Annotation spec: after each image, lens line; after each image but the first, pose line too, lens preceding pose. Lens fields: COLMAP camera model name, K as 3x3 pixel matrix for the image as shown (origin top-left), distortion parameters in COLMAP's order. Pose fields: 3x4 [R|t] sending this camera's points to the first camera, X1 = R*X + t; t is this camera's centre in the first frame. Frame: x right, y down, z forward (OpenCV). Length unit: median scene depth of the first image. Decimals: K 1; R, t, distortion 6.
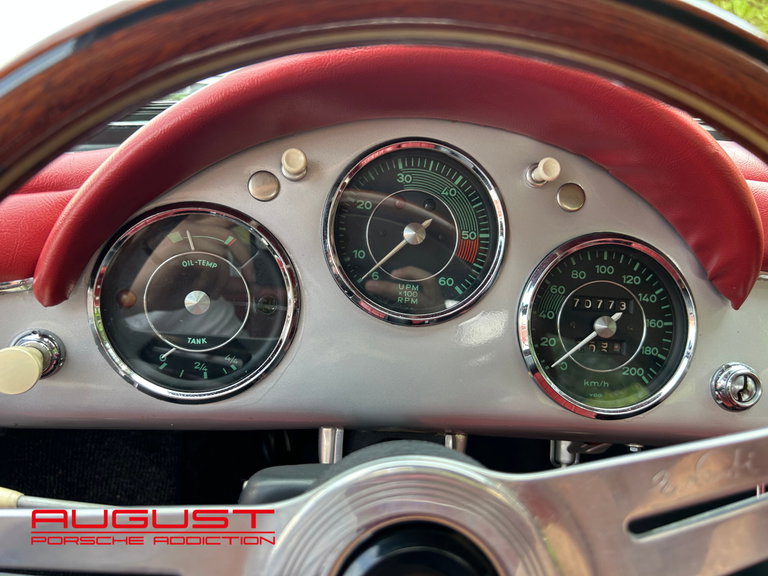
lens RADIAL K [[584.8, 0, 384.5], [0, 584.8, 290.6], [0, 0, 1]] dist [-0.005664, -0.004033]
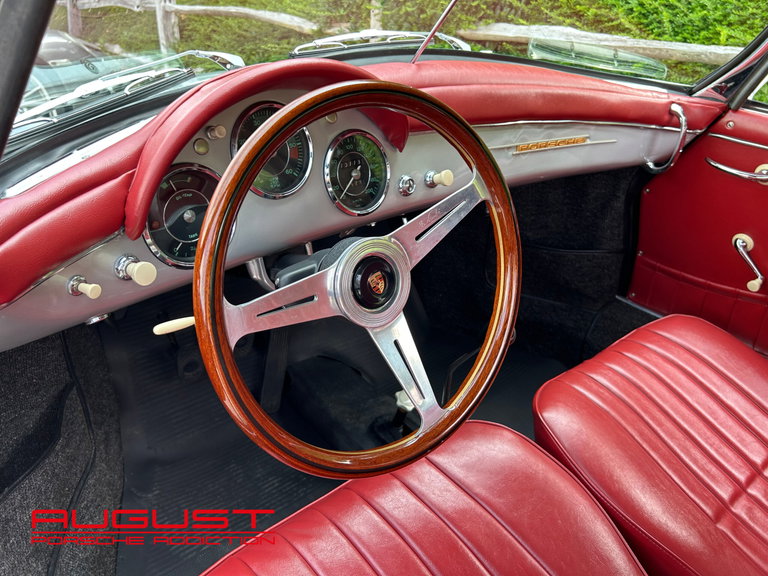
lens RADIAL K [[584.8, 0, 385.3], [0, 584.8, 289.7], [0, 0, 1]] dist [-0.005664, -0.004033]
pose [[0.779090, -0.353230, 0.517926, -0.810143], [0.177418, 0.916611, 0.358257, -0.302366], [-0.601284, -0.187225, 0.776791, -0.831960]]
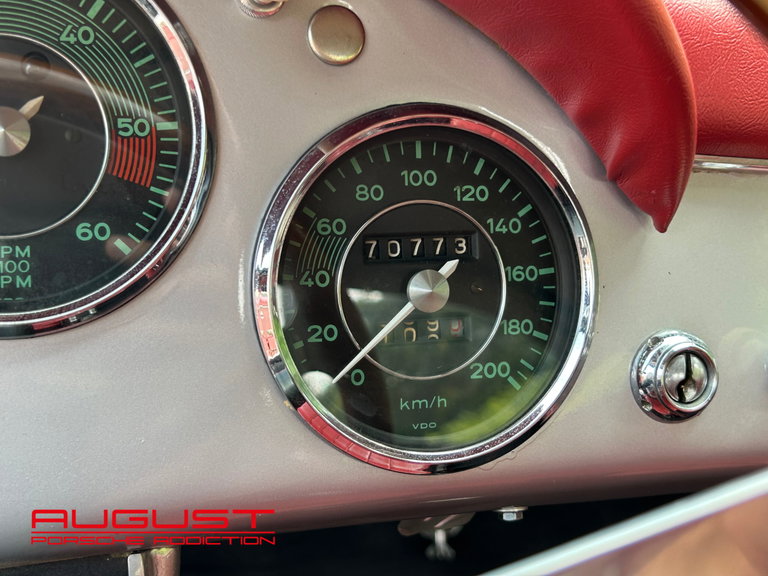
lens RADIAL K [[1026.1, 0, 378.2], [0, 1026.1, 285.3], [0, 0, 1]] dist [0.106035, 0.000000]
pose [[0.965779, -0.106957, 0.236288, 0.124416], [0.095647, 0.993674, 0.058852, 0.000709], [-0.241087, -0.034237, 0.969899, 0.145726]]
